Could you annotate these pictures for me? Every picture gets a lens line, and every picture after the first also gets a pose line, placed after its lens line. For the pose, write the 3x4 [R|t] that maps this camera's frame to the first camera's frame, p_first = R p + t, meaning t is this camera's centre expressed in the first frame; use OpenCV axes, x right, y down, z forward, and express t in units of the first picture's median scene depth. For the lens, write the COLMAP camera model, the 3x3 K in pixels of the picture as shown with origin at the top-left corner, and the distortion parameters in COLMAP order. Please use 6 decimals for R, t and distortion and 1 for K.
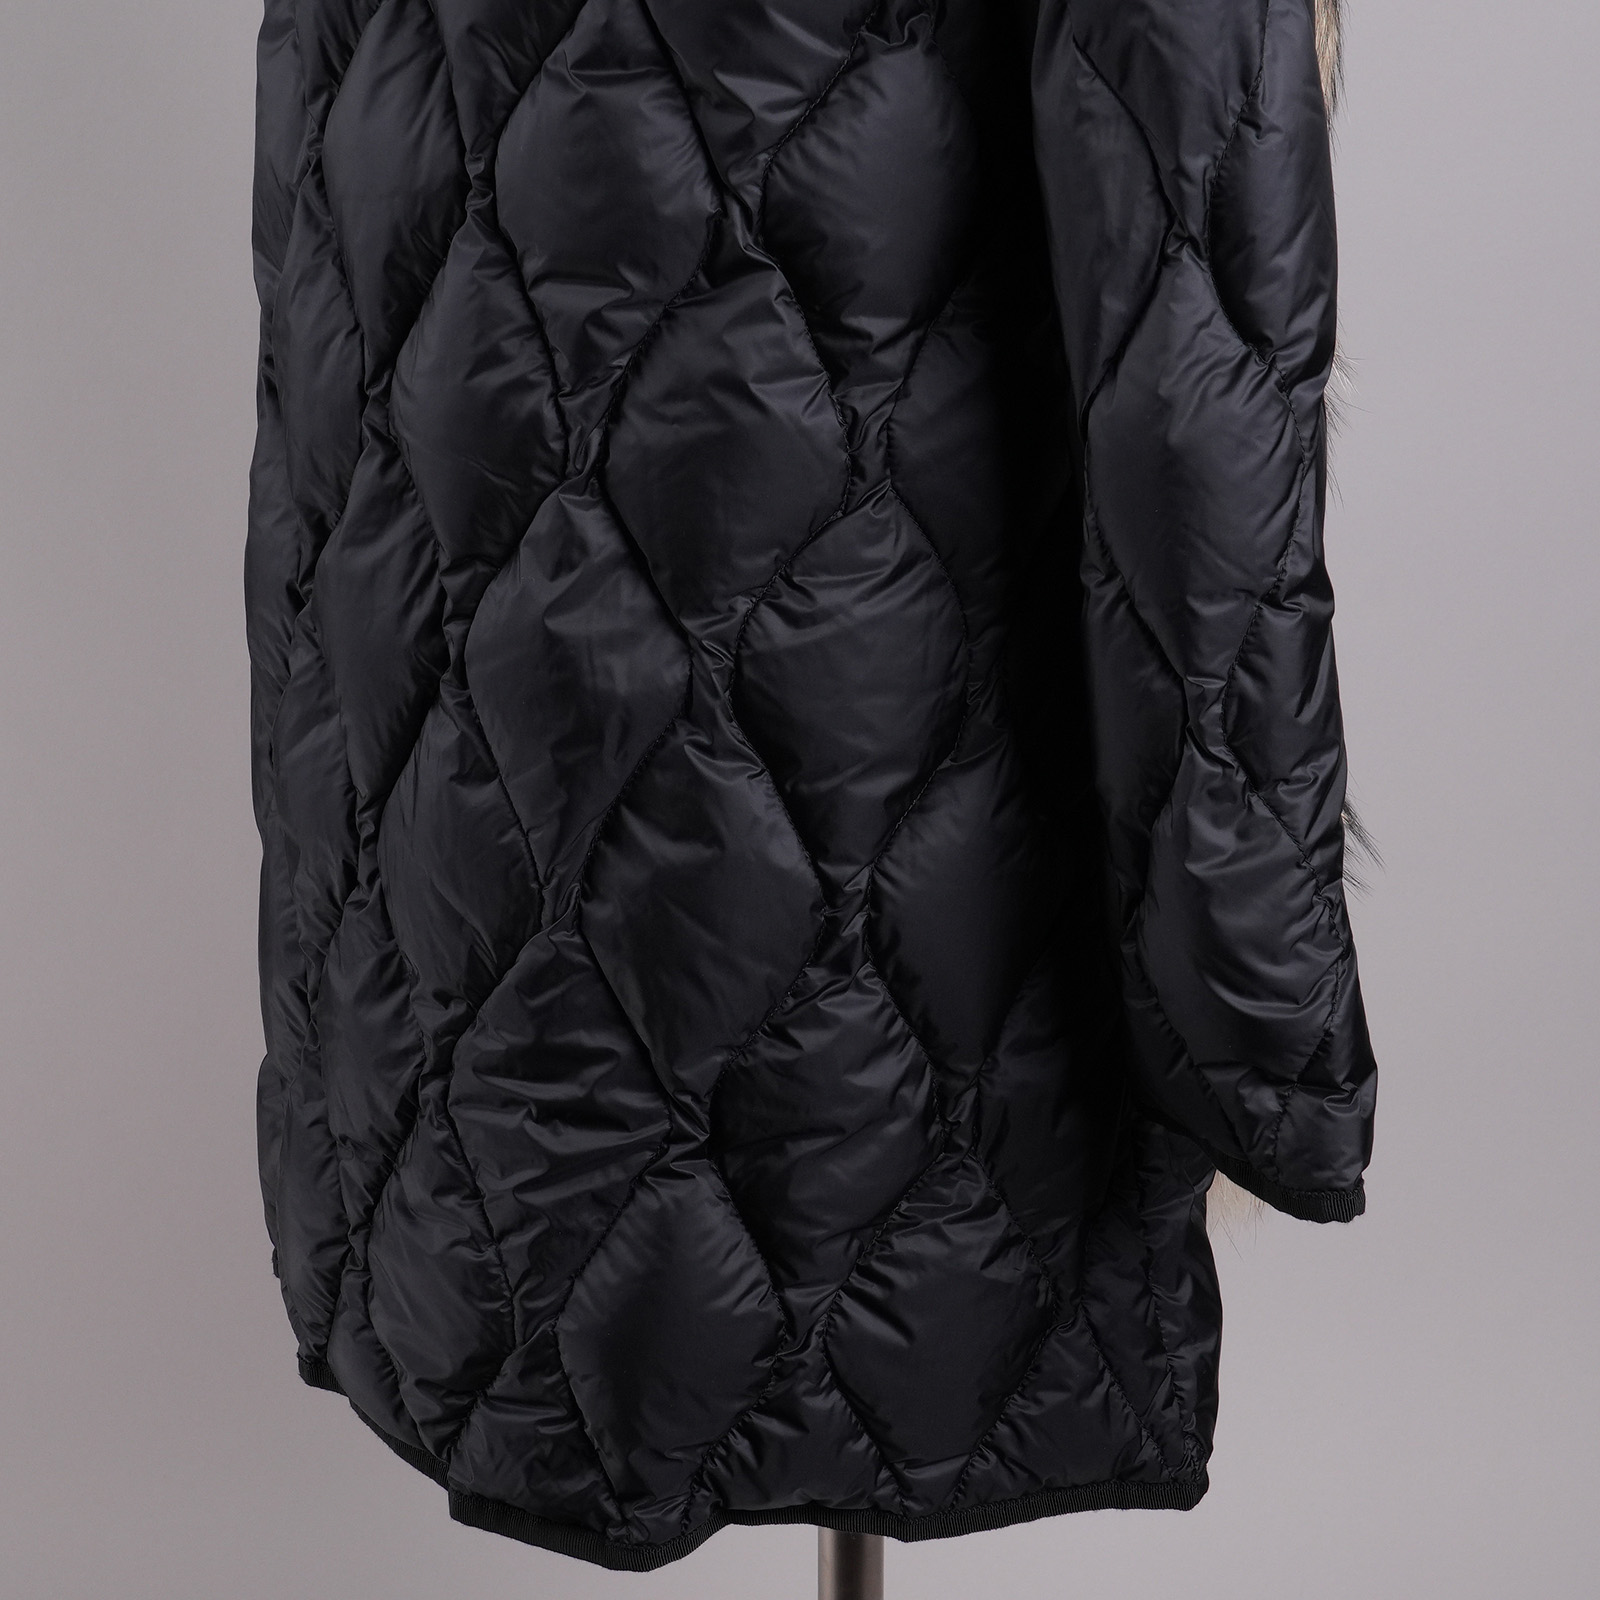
lens RADIAL K [[3490.7, 0, 795.6], [0, 3490.7, 798.1], [0, 0, 1]] dist [-0.034687, 0.000000]
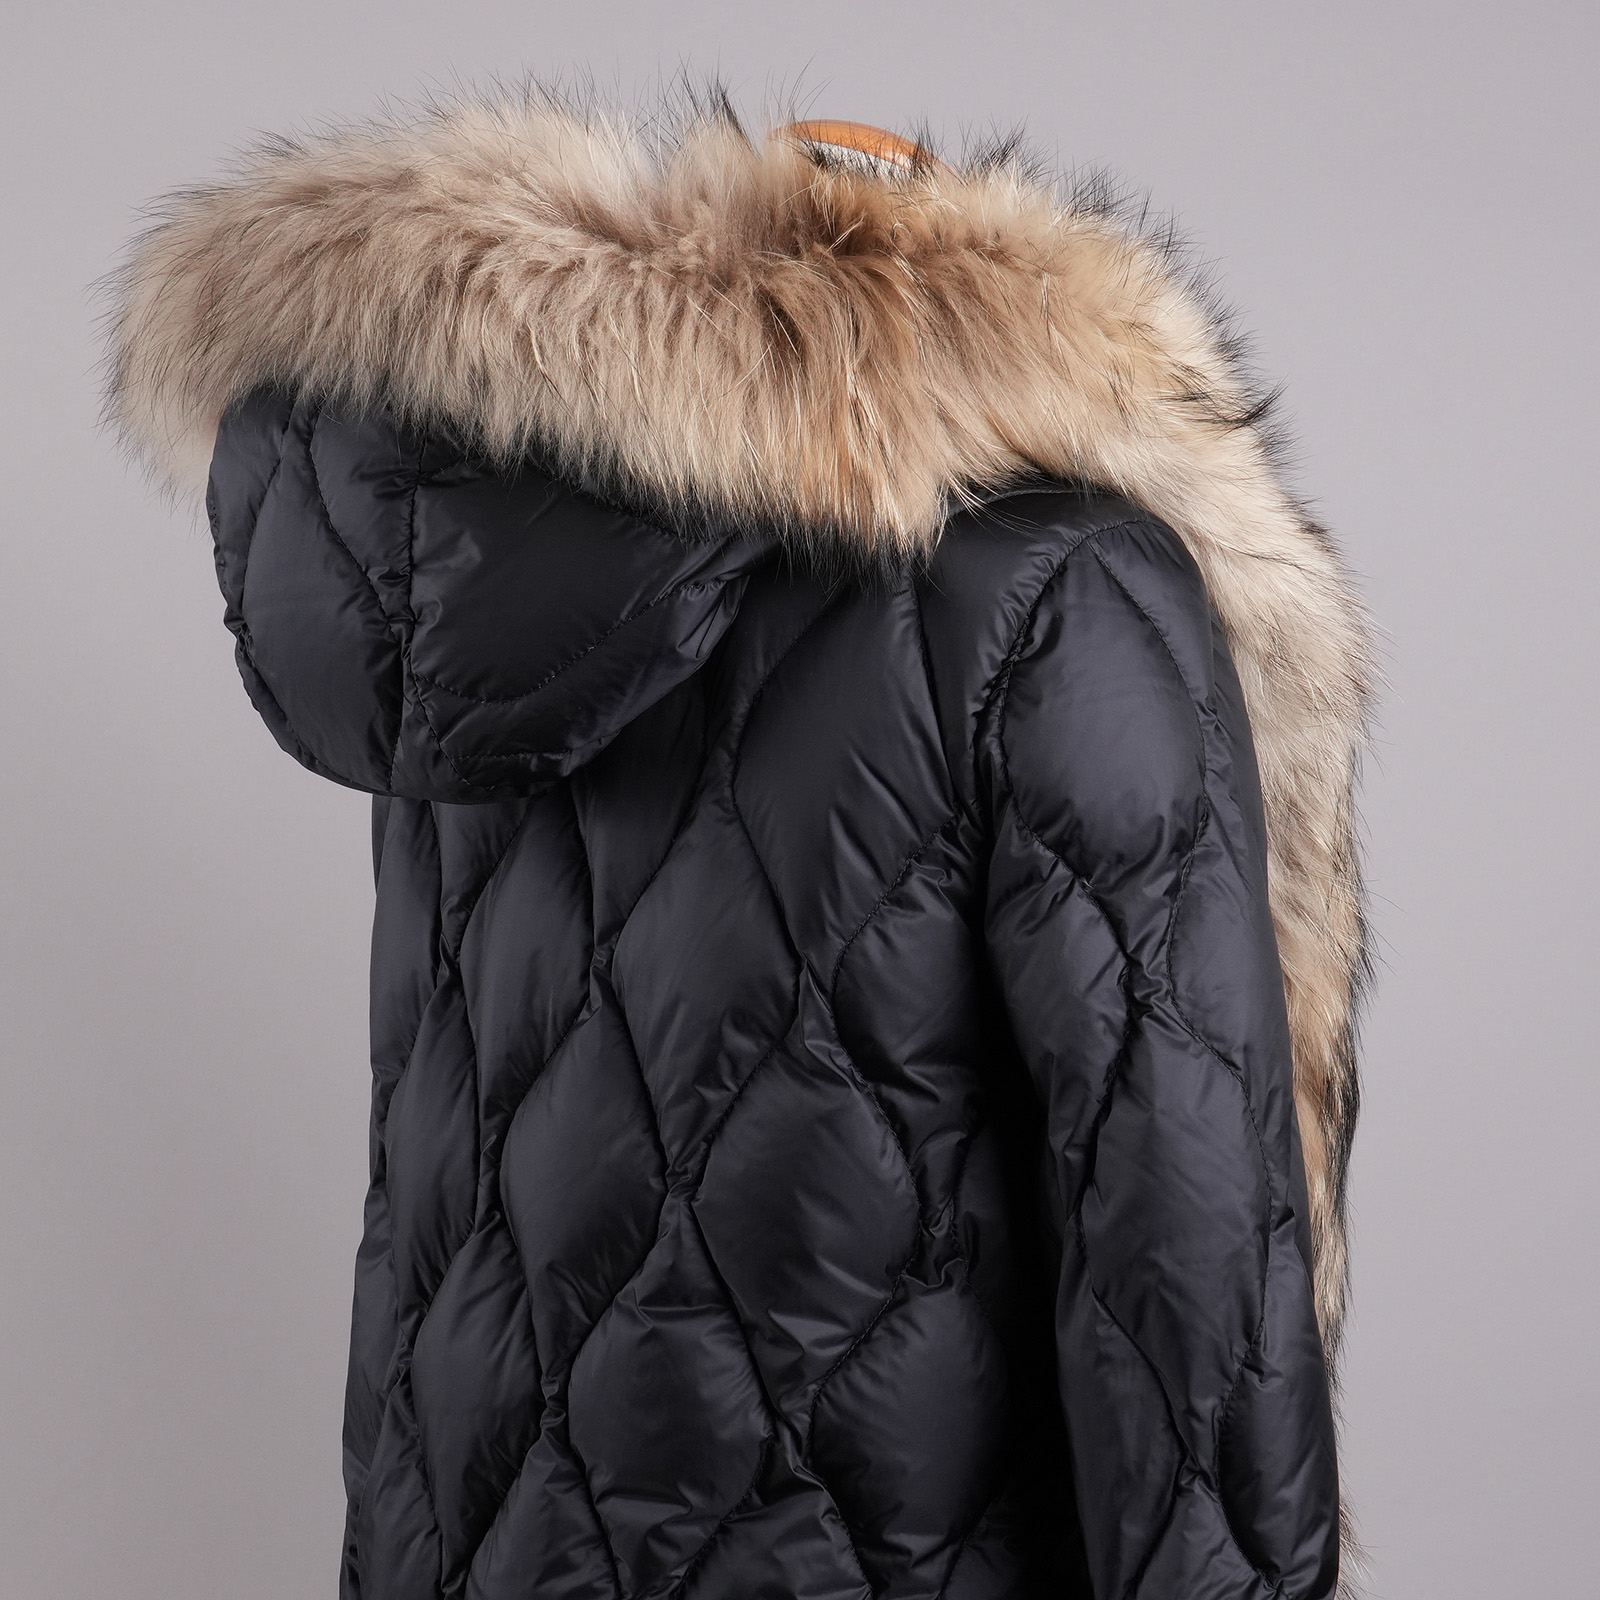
lens RADIAL K [[3490.7, 0, 806.6], [0, 3490.7, 803.2], [0, 0, 1]] dist [-0.034687, 0.000000]
pose [[0.999784, 0.007511, -0.019385, 0.008719], [-0.012760, 0.957856, -0.286965, -0.044488], [0.016412, 0.287150, 0.957745, -0.103227]]
